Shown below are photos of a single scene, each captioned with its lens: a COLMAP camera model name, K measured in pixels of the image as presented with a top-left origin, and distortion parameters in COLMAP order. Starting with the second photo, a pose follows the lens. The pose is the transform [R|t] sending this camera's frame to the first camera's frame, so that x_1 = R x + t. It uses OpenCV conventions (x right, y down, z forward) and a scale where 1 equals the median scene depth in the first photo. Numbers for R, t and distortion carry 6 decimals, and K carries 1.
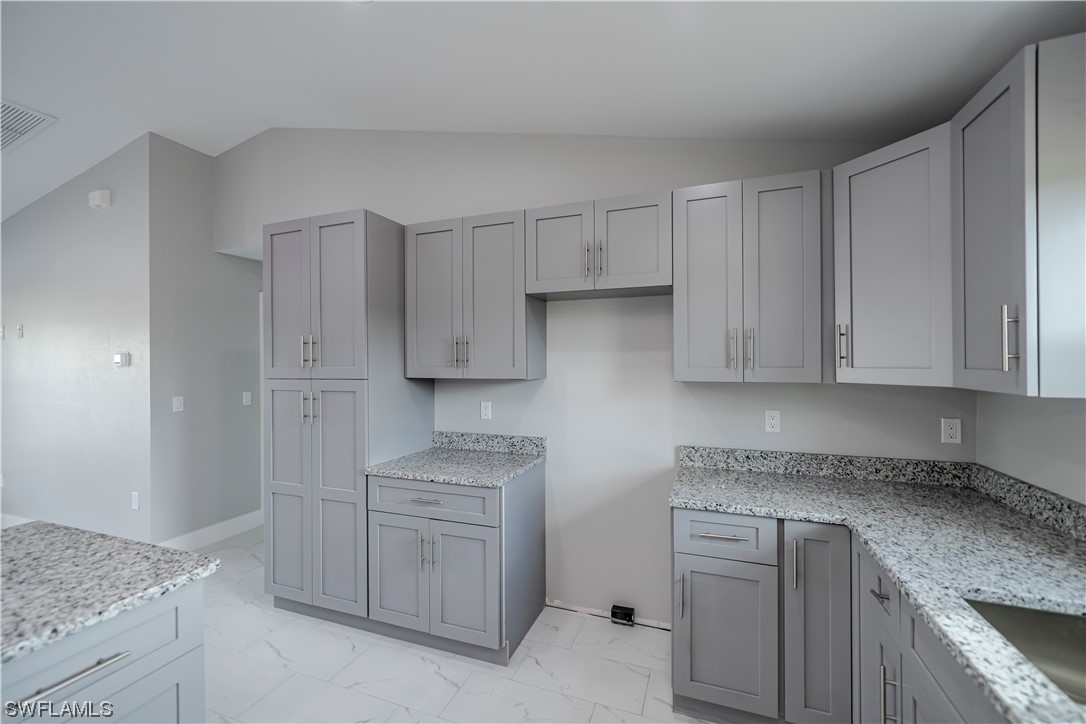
lens RADIAL K [[446.1, 0, 557.0], [0, 446.1, 358.5], [0, 0, 1]] dist [-0.004751, 0.001027]
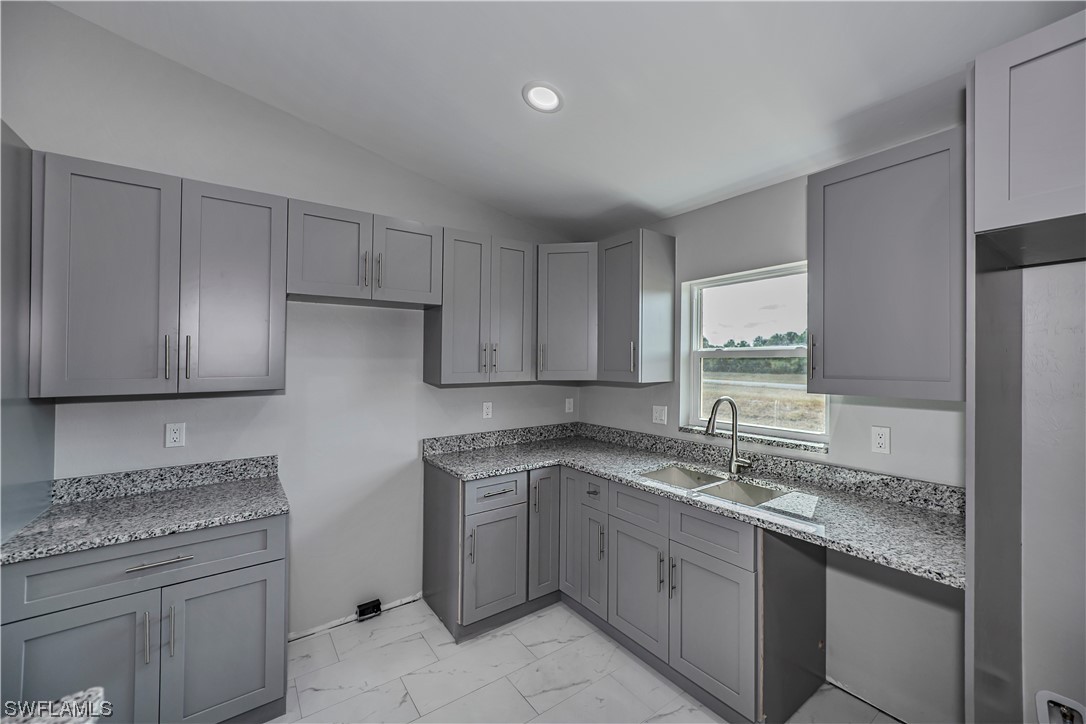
lens RADIAL K [[440.9, 0, 582.2], [0, 440.9, 362.5], [0, 0, 1]] dist [-0.014618, 0.001680]
pose [[0.514698, -0.000888, 0.857371, -0.536699], [-0.004183, 0.999985, 0.003547, -0.012599], [-0.857362, -0.005412, 0.514686, 0.050010]]
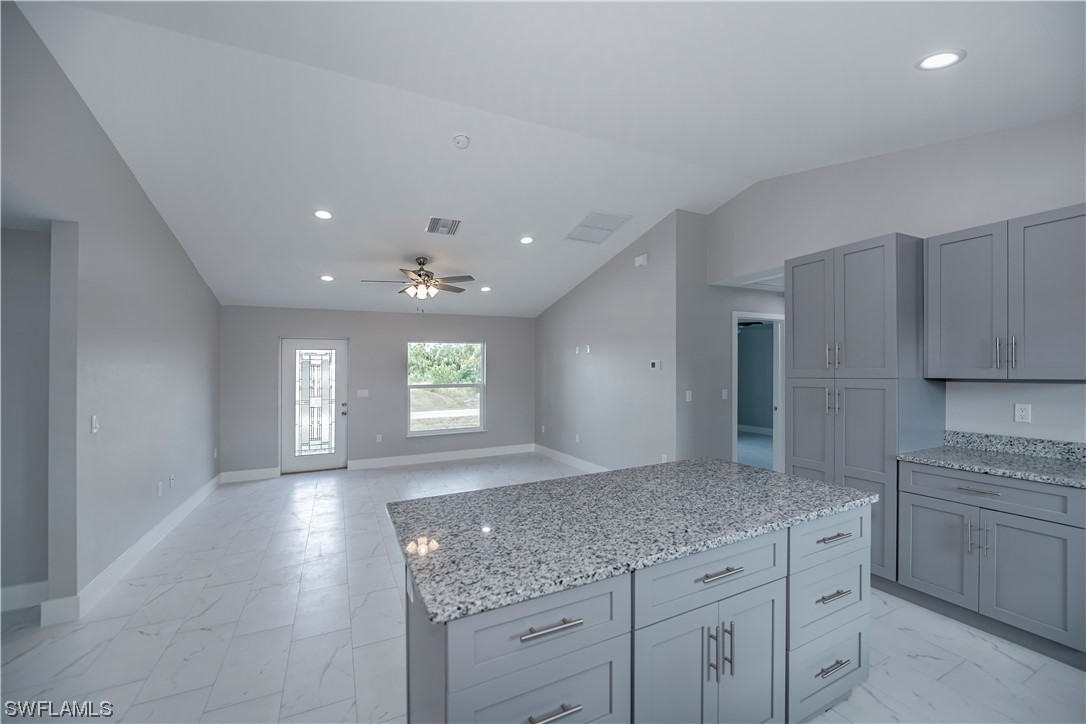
lens RADIAL K [[440.9, 0, 549.6], [0, 440.9, 368.4], [0, 0, 1]] dist [-0.014618, 0.001680]
pose [[0.725780, -0.005233, -0.687907, -0.315530], [0.010247, 0.999942, 0.003204, 0.008106], [0.687850, -0.009375, 0.725792, -0.474063]]
